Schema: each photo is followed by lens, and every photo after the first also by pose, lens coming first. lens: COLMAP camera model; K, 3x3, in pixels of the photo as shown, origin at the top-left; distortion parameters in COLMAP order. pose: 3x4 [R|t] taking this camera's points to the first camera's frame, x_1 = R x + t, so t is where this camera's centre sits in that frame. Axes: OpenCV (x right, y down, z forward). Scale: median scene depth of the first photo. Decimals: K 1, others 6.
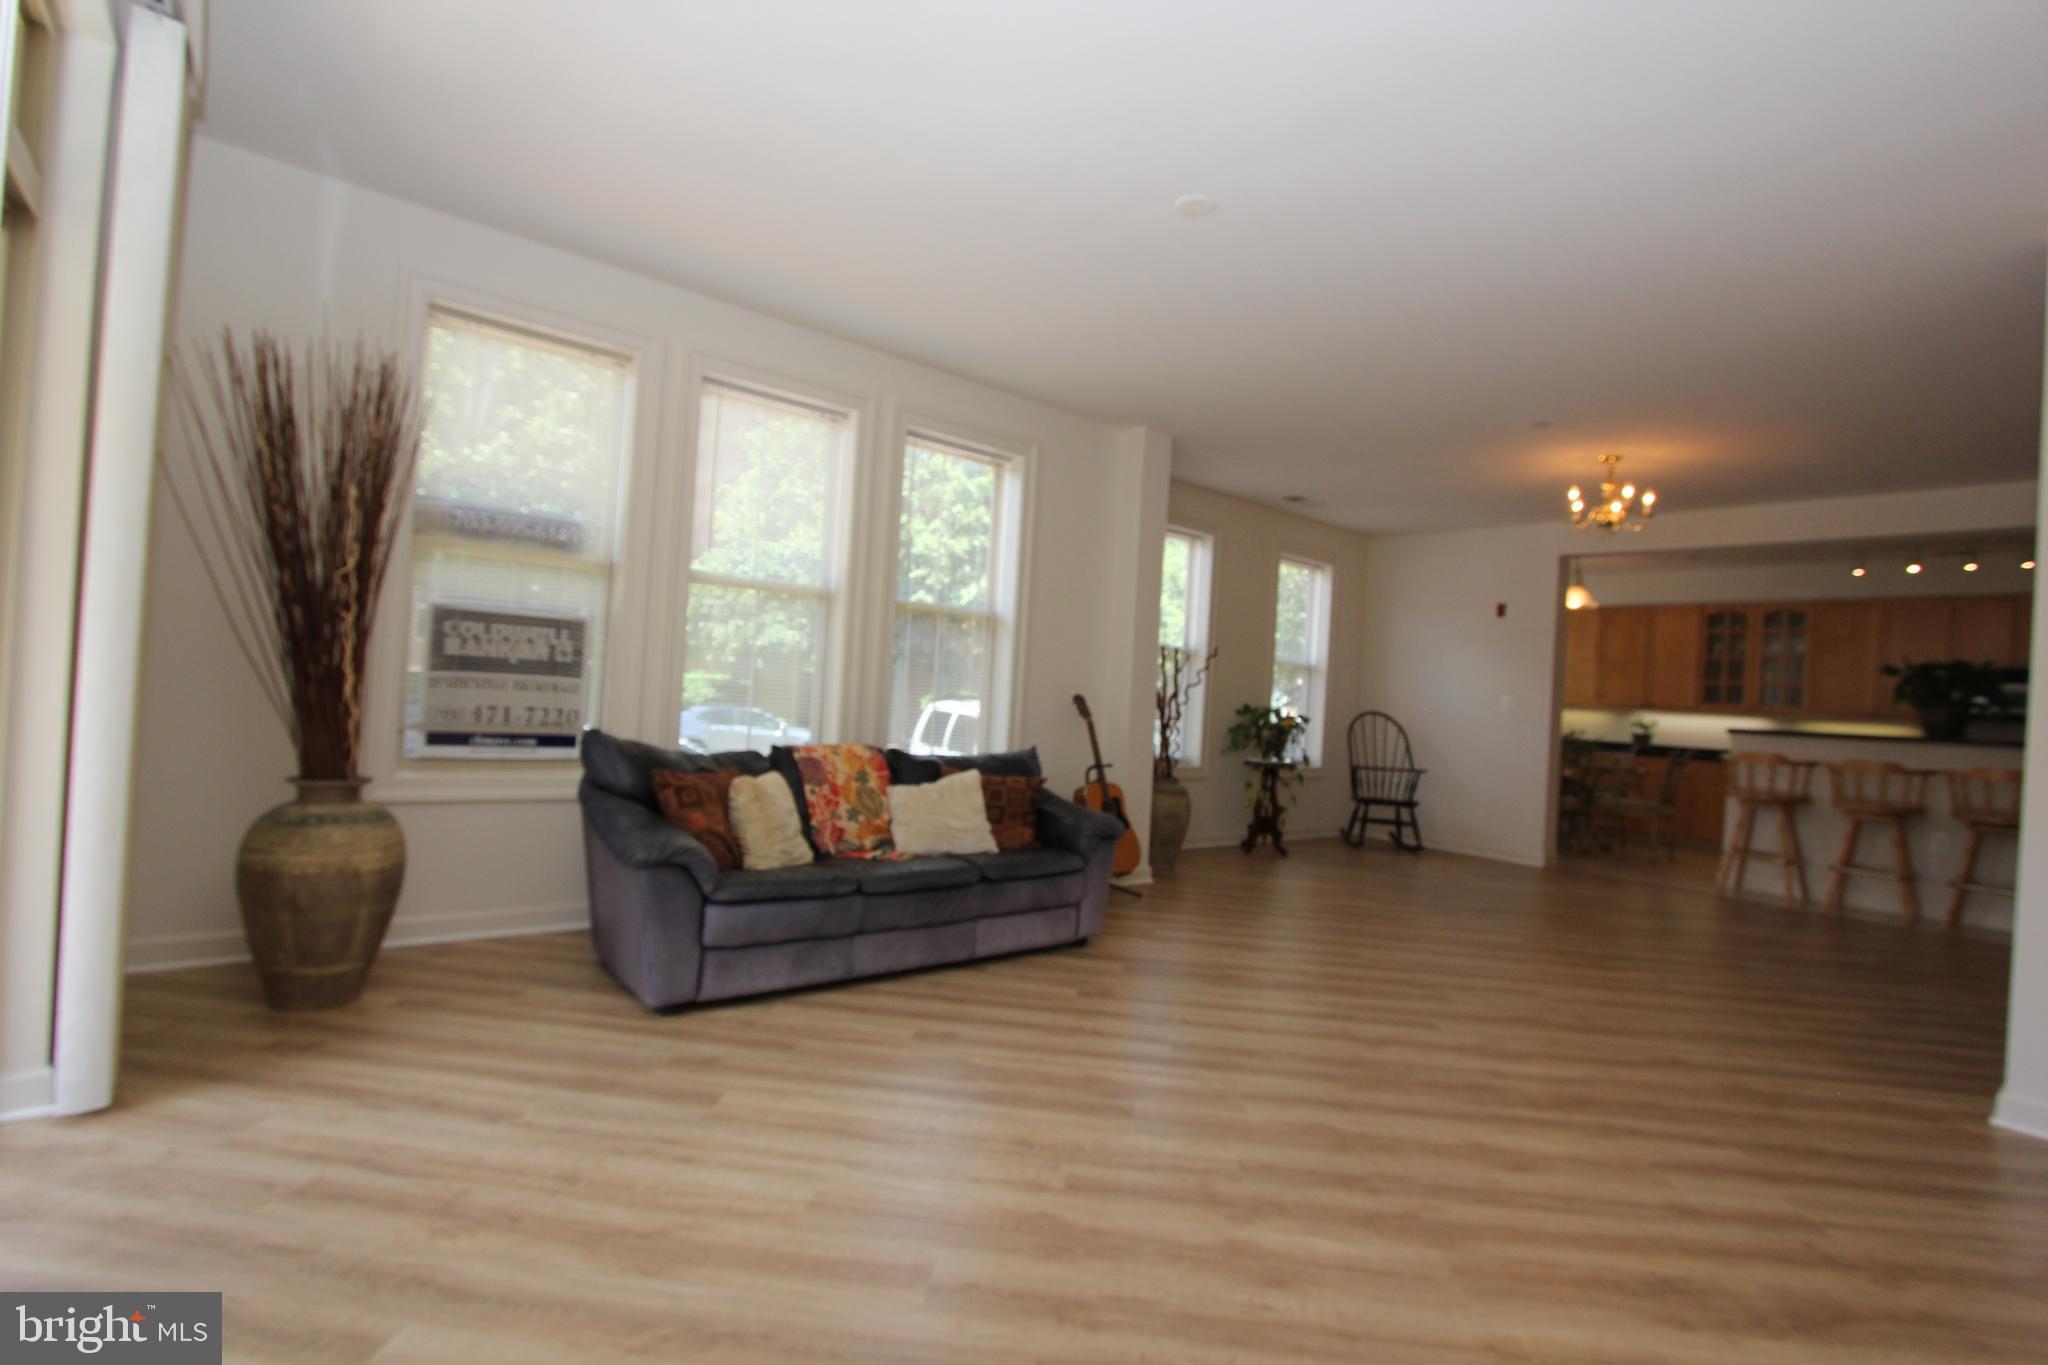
lens RADIAL K [[946.4, 0, 1030.4], [0, 946.4, 684.3], [0, 0, 1]] dist [-0.001254, -0.019799]
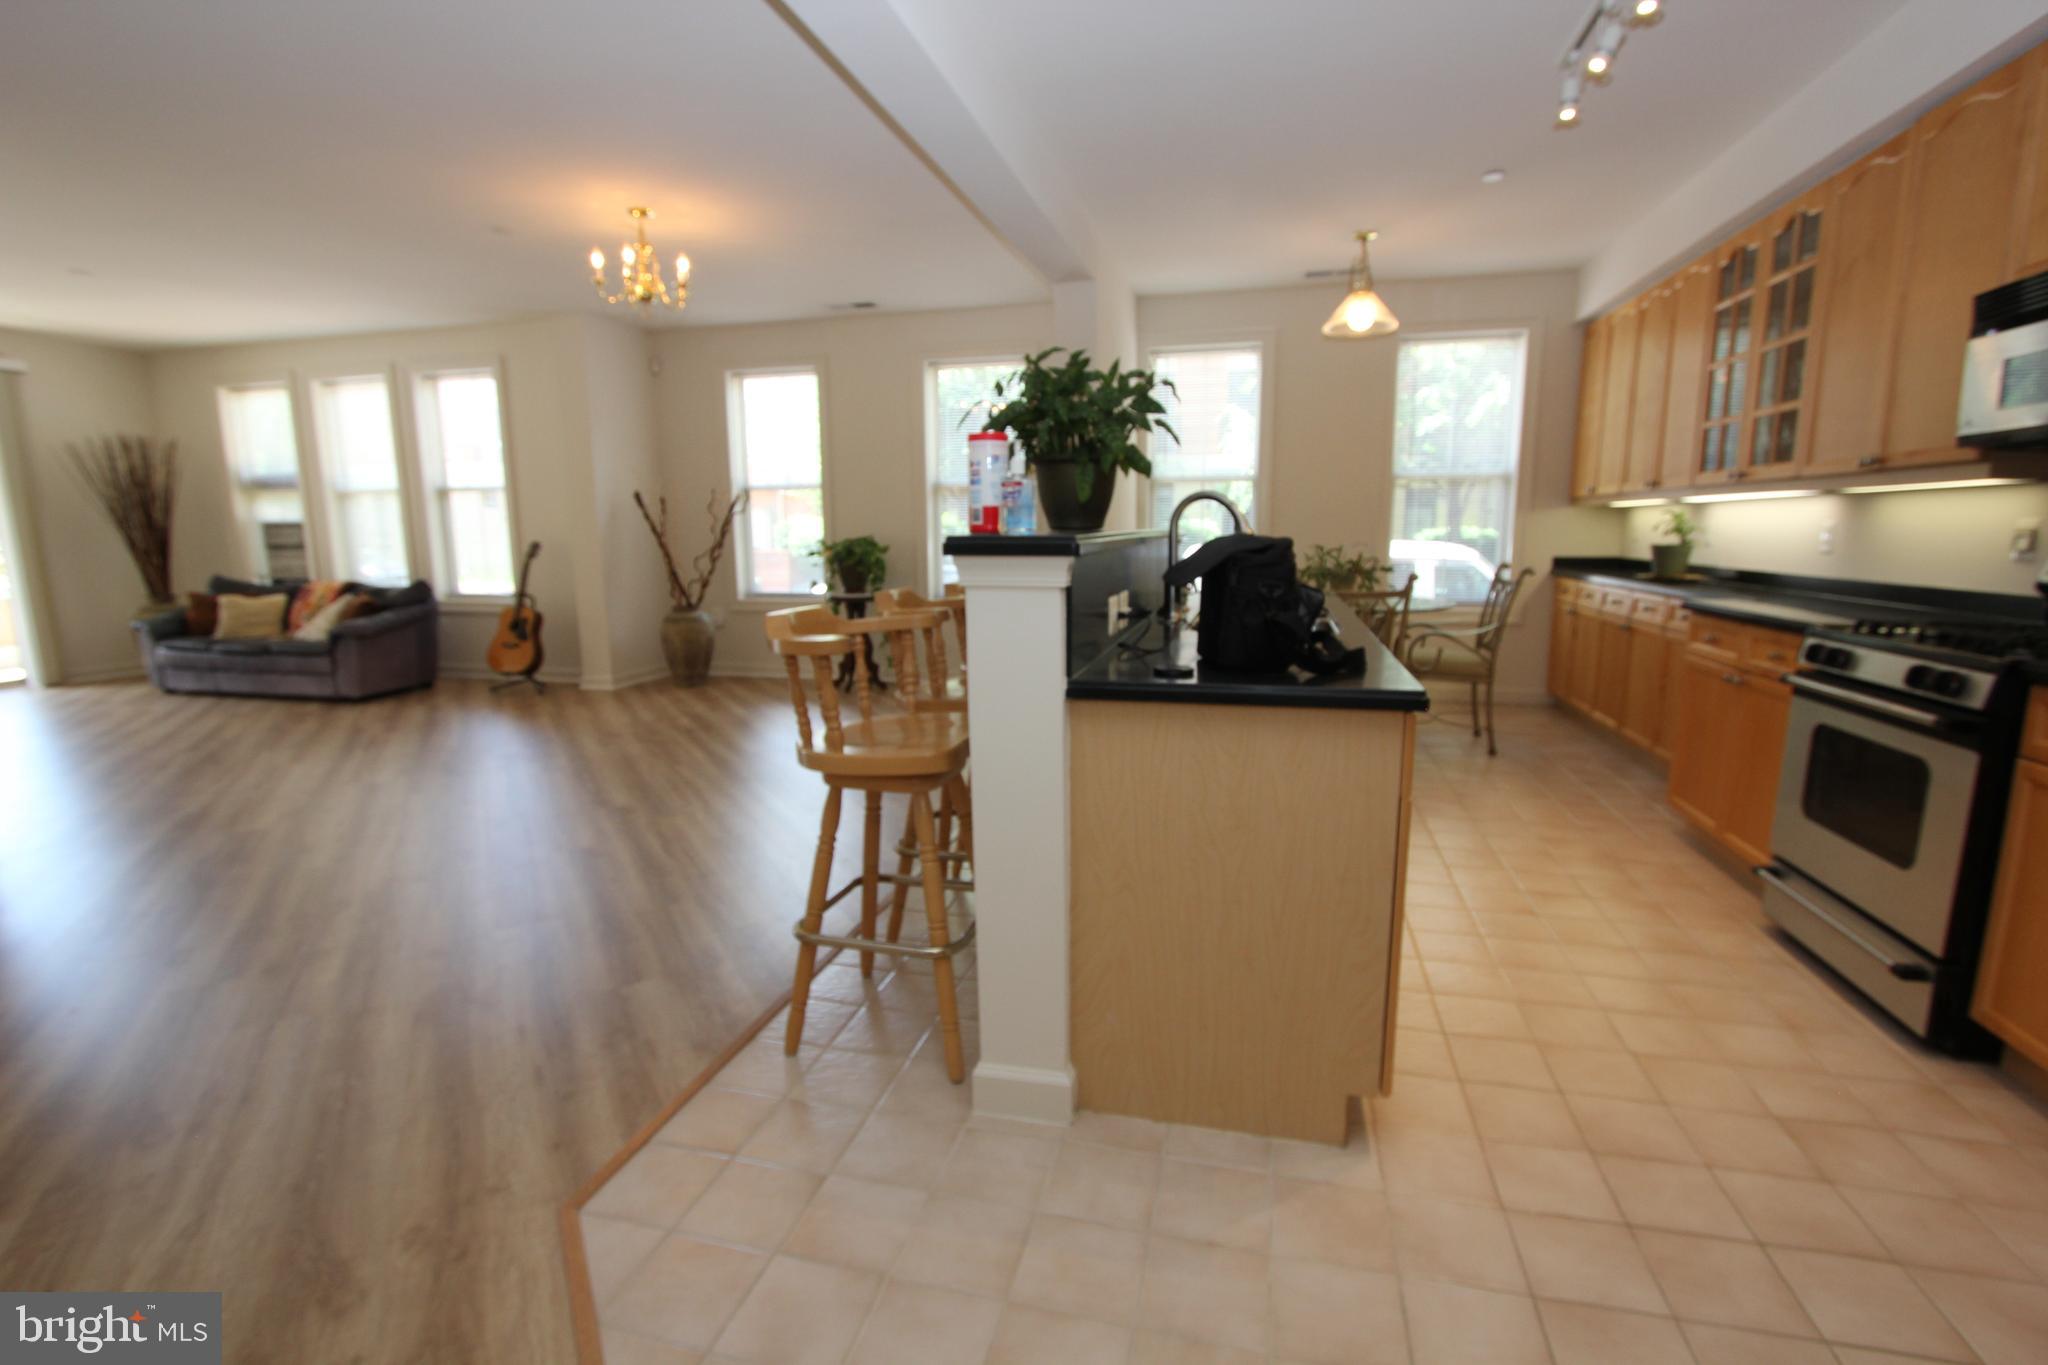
lens RADIAL K [[946.4, 0, 1030.4], [0, 946.4, 684.3], [0, 0, 1]] dist [-0.001254, -0.019799]
pose [[0.584868, 0.052606, -0.809421, 1.044357], [0.045589, 0.994185, 0.097556, 0.075775], [0.809846, -0.093958, 0.579069, 0.532899]]
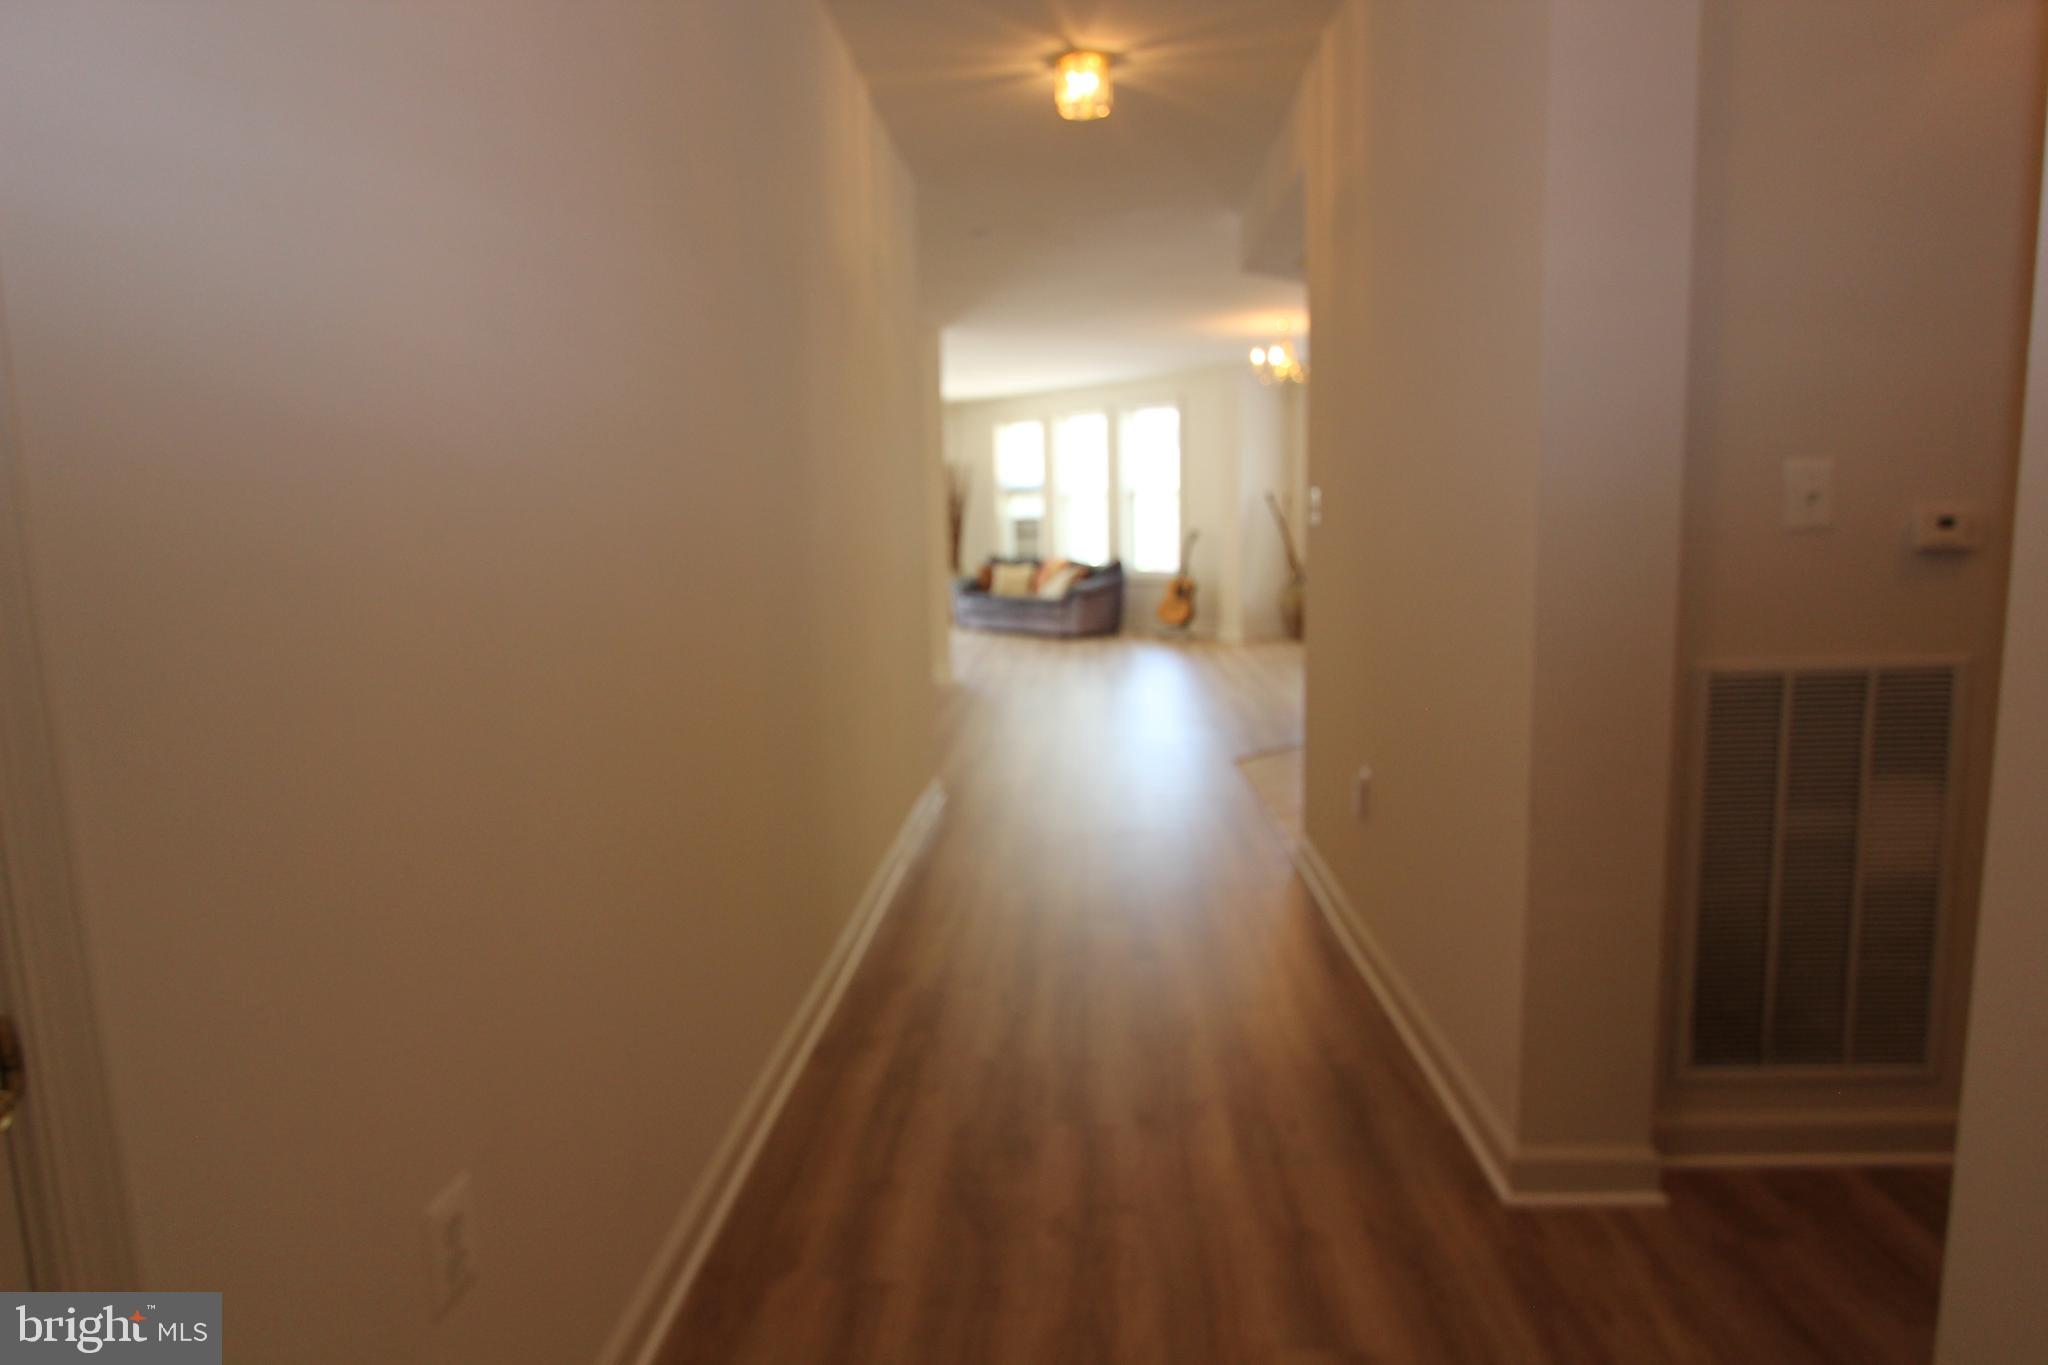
lens RADIAL K [[1234.9, 0, 1024.0], [0, 1234.9, 682.5], [0, 0, 1]] dist [-0.000112, -0.000019]
pose [[0.049452, 0.049872, -0.997531, 1.598441], [0.010390, 0.998673, 0.050444, 0.118604], [0.998722, -0.012859, 0.048868, 0.389030]]
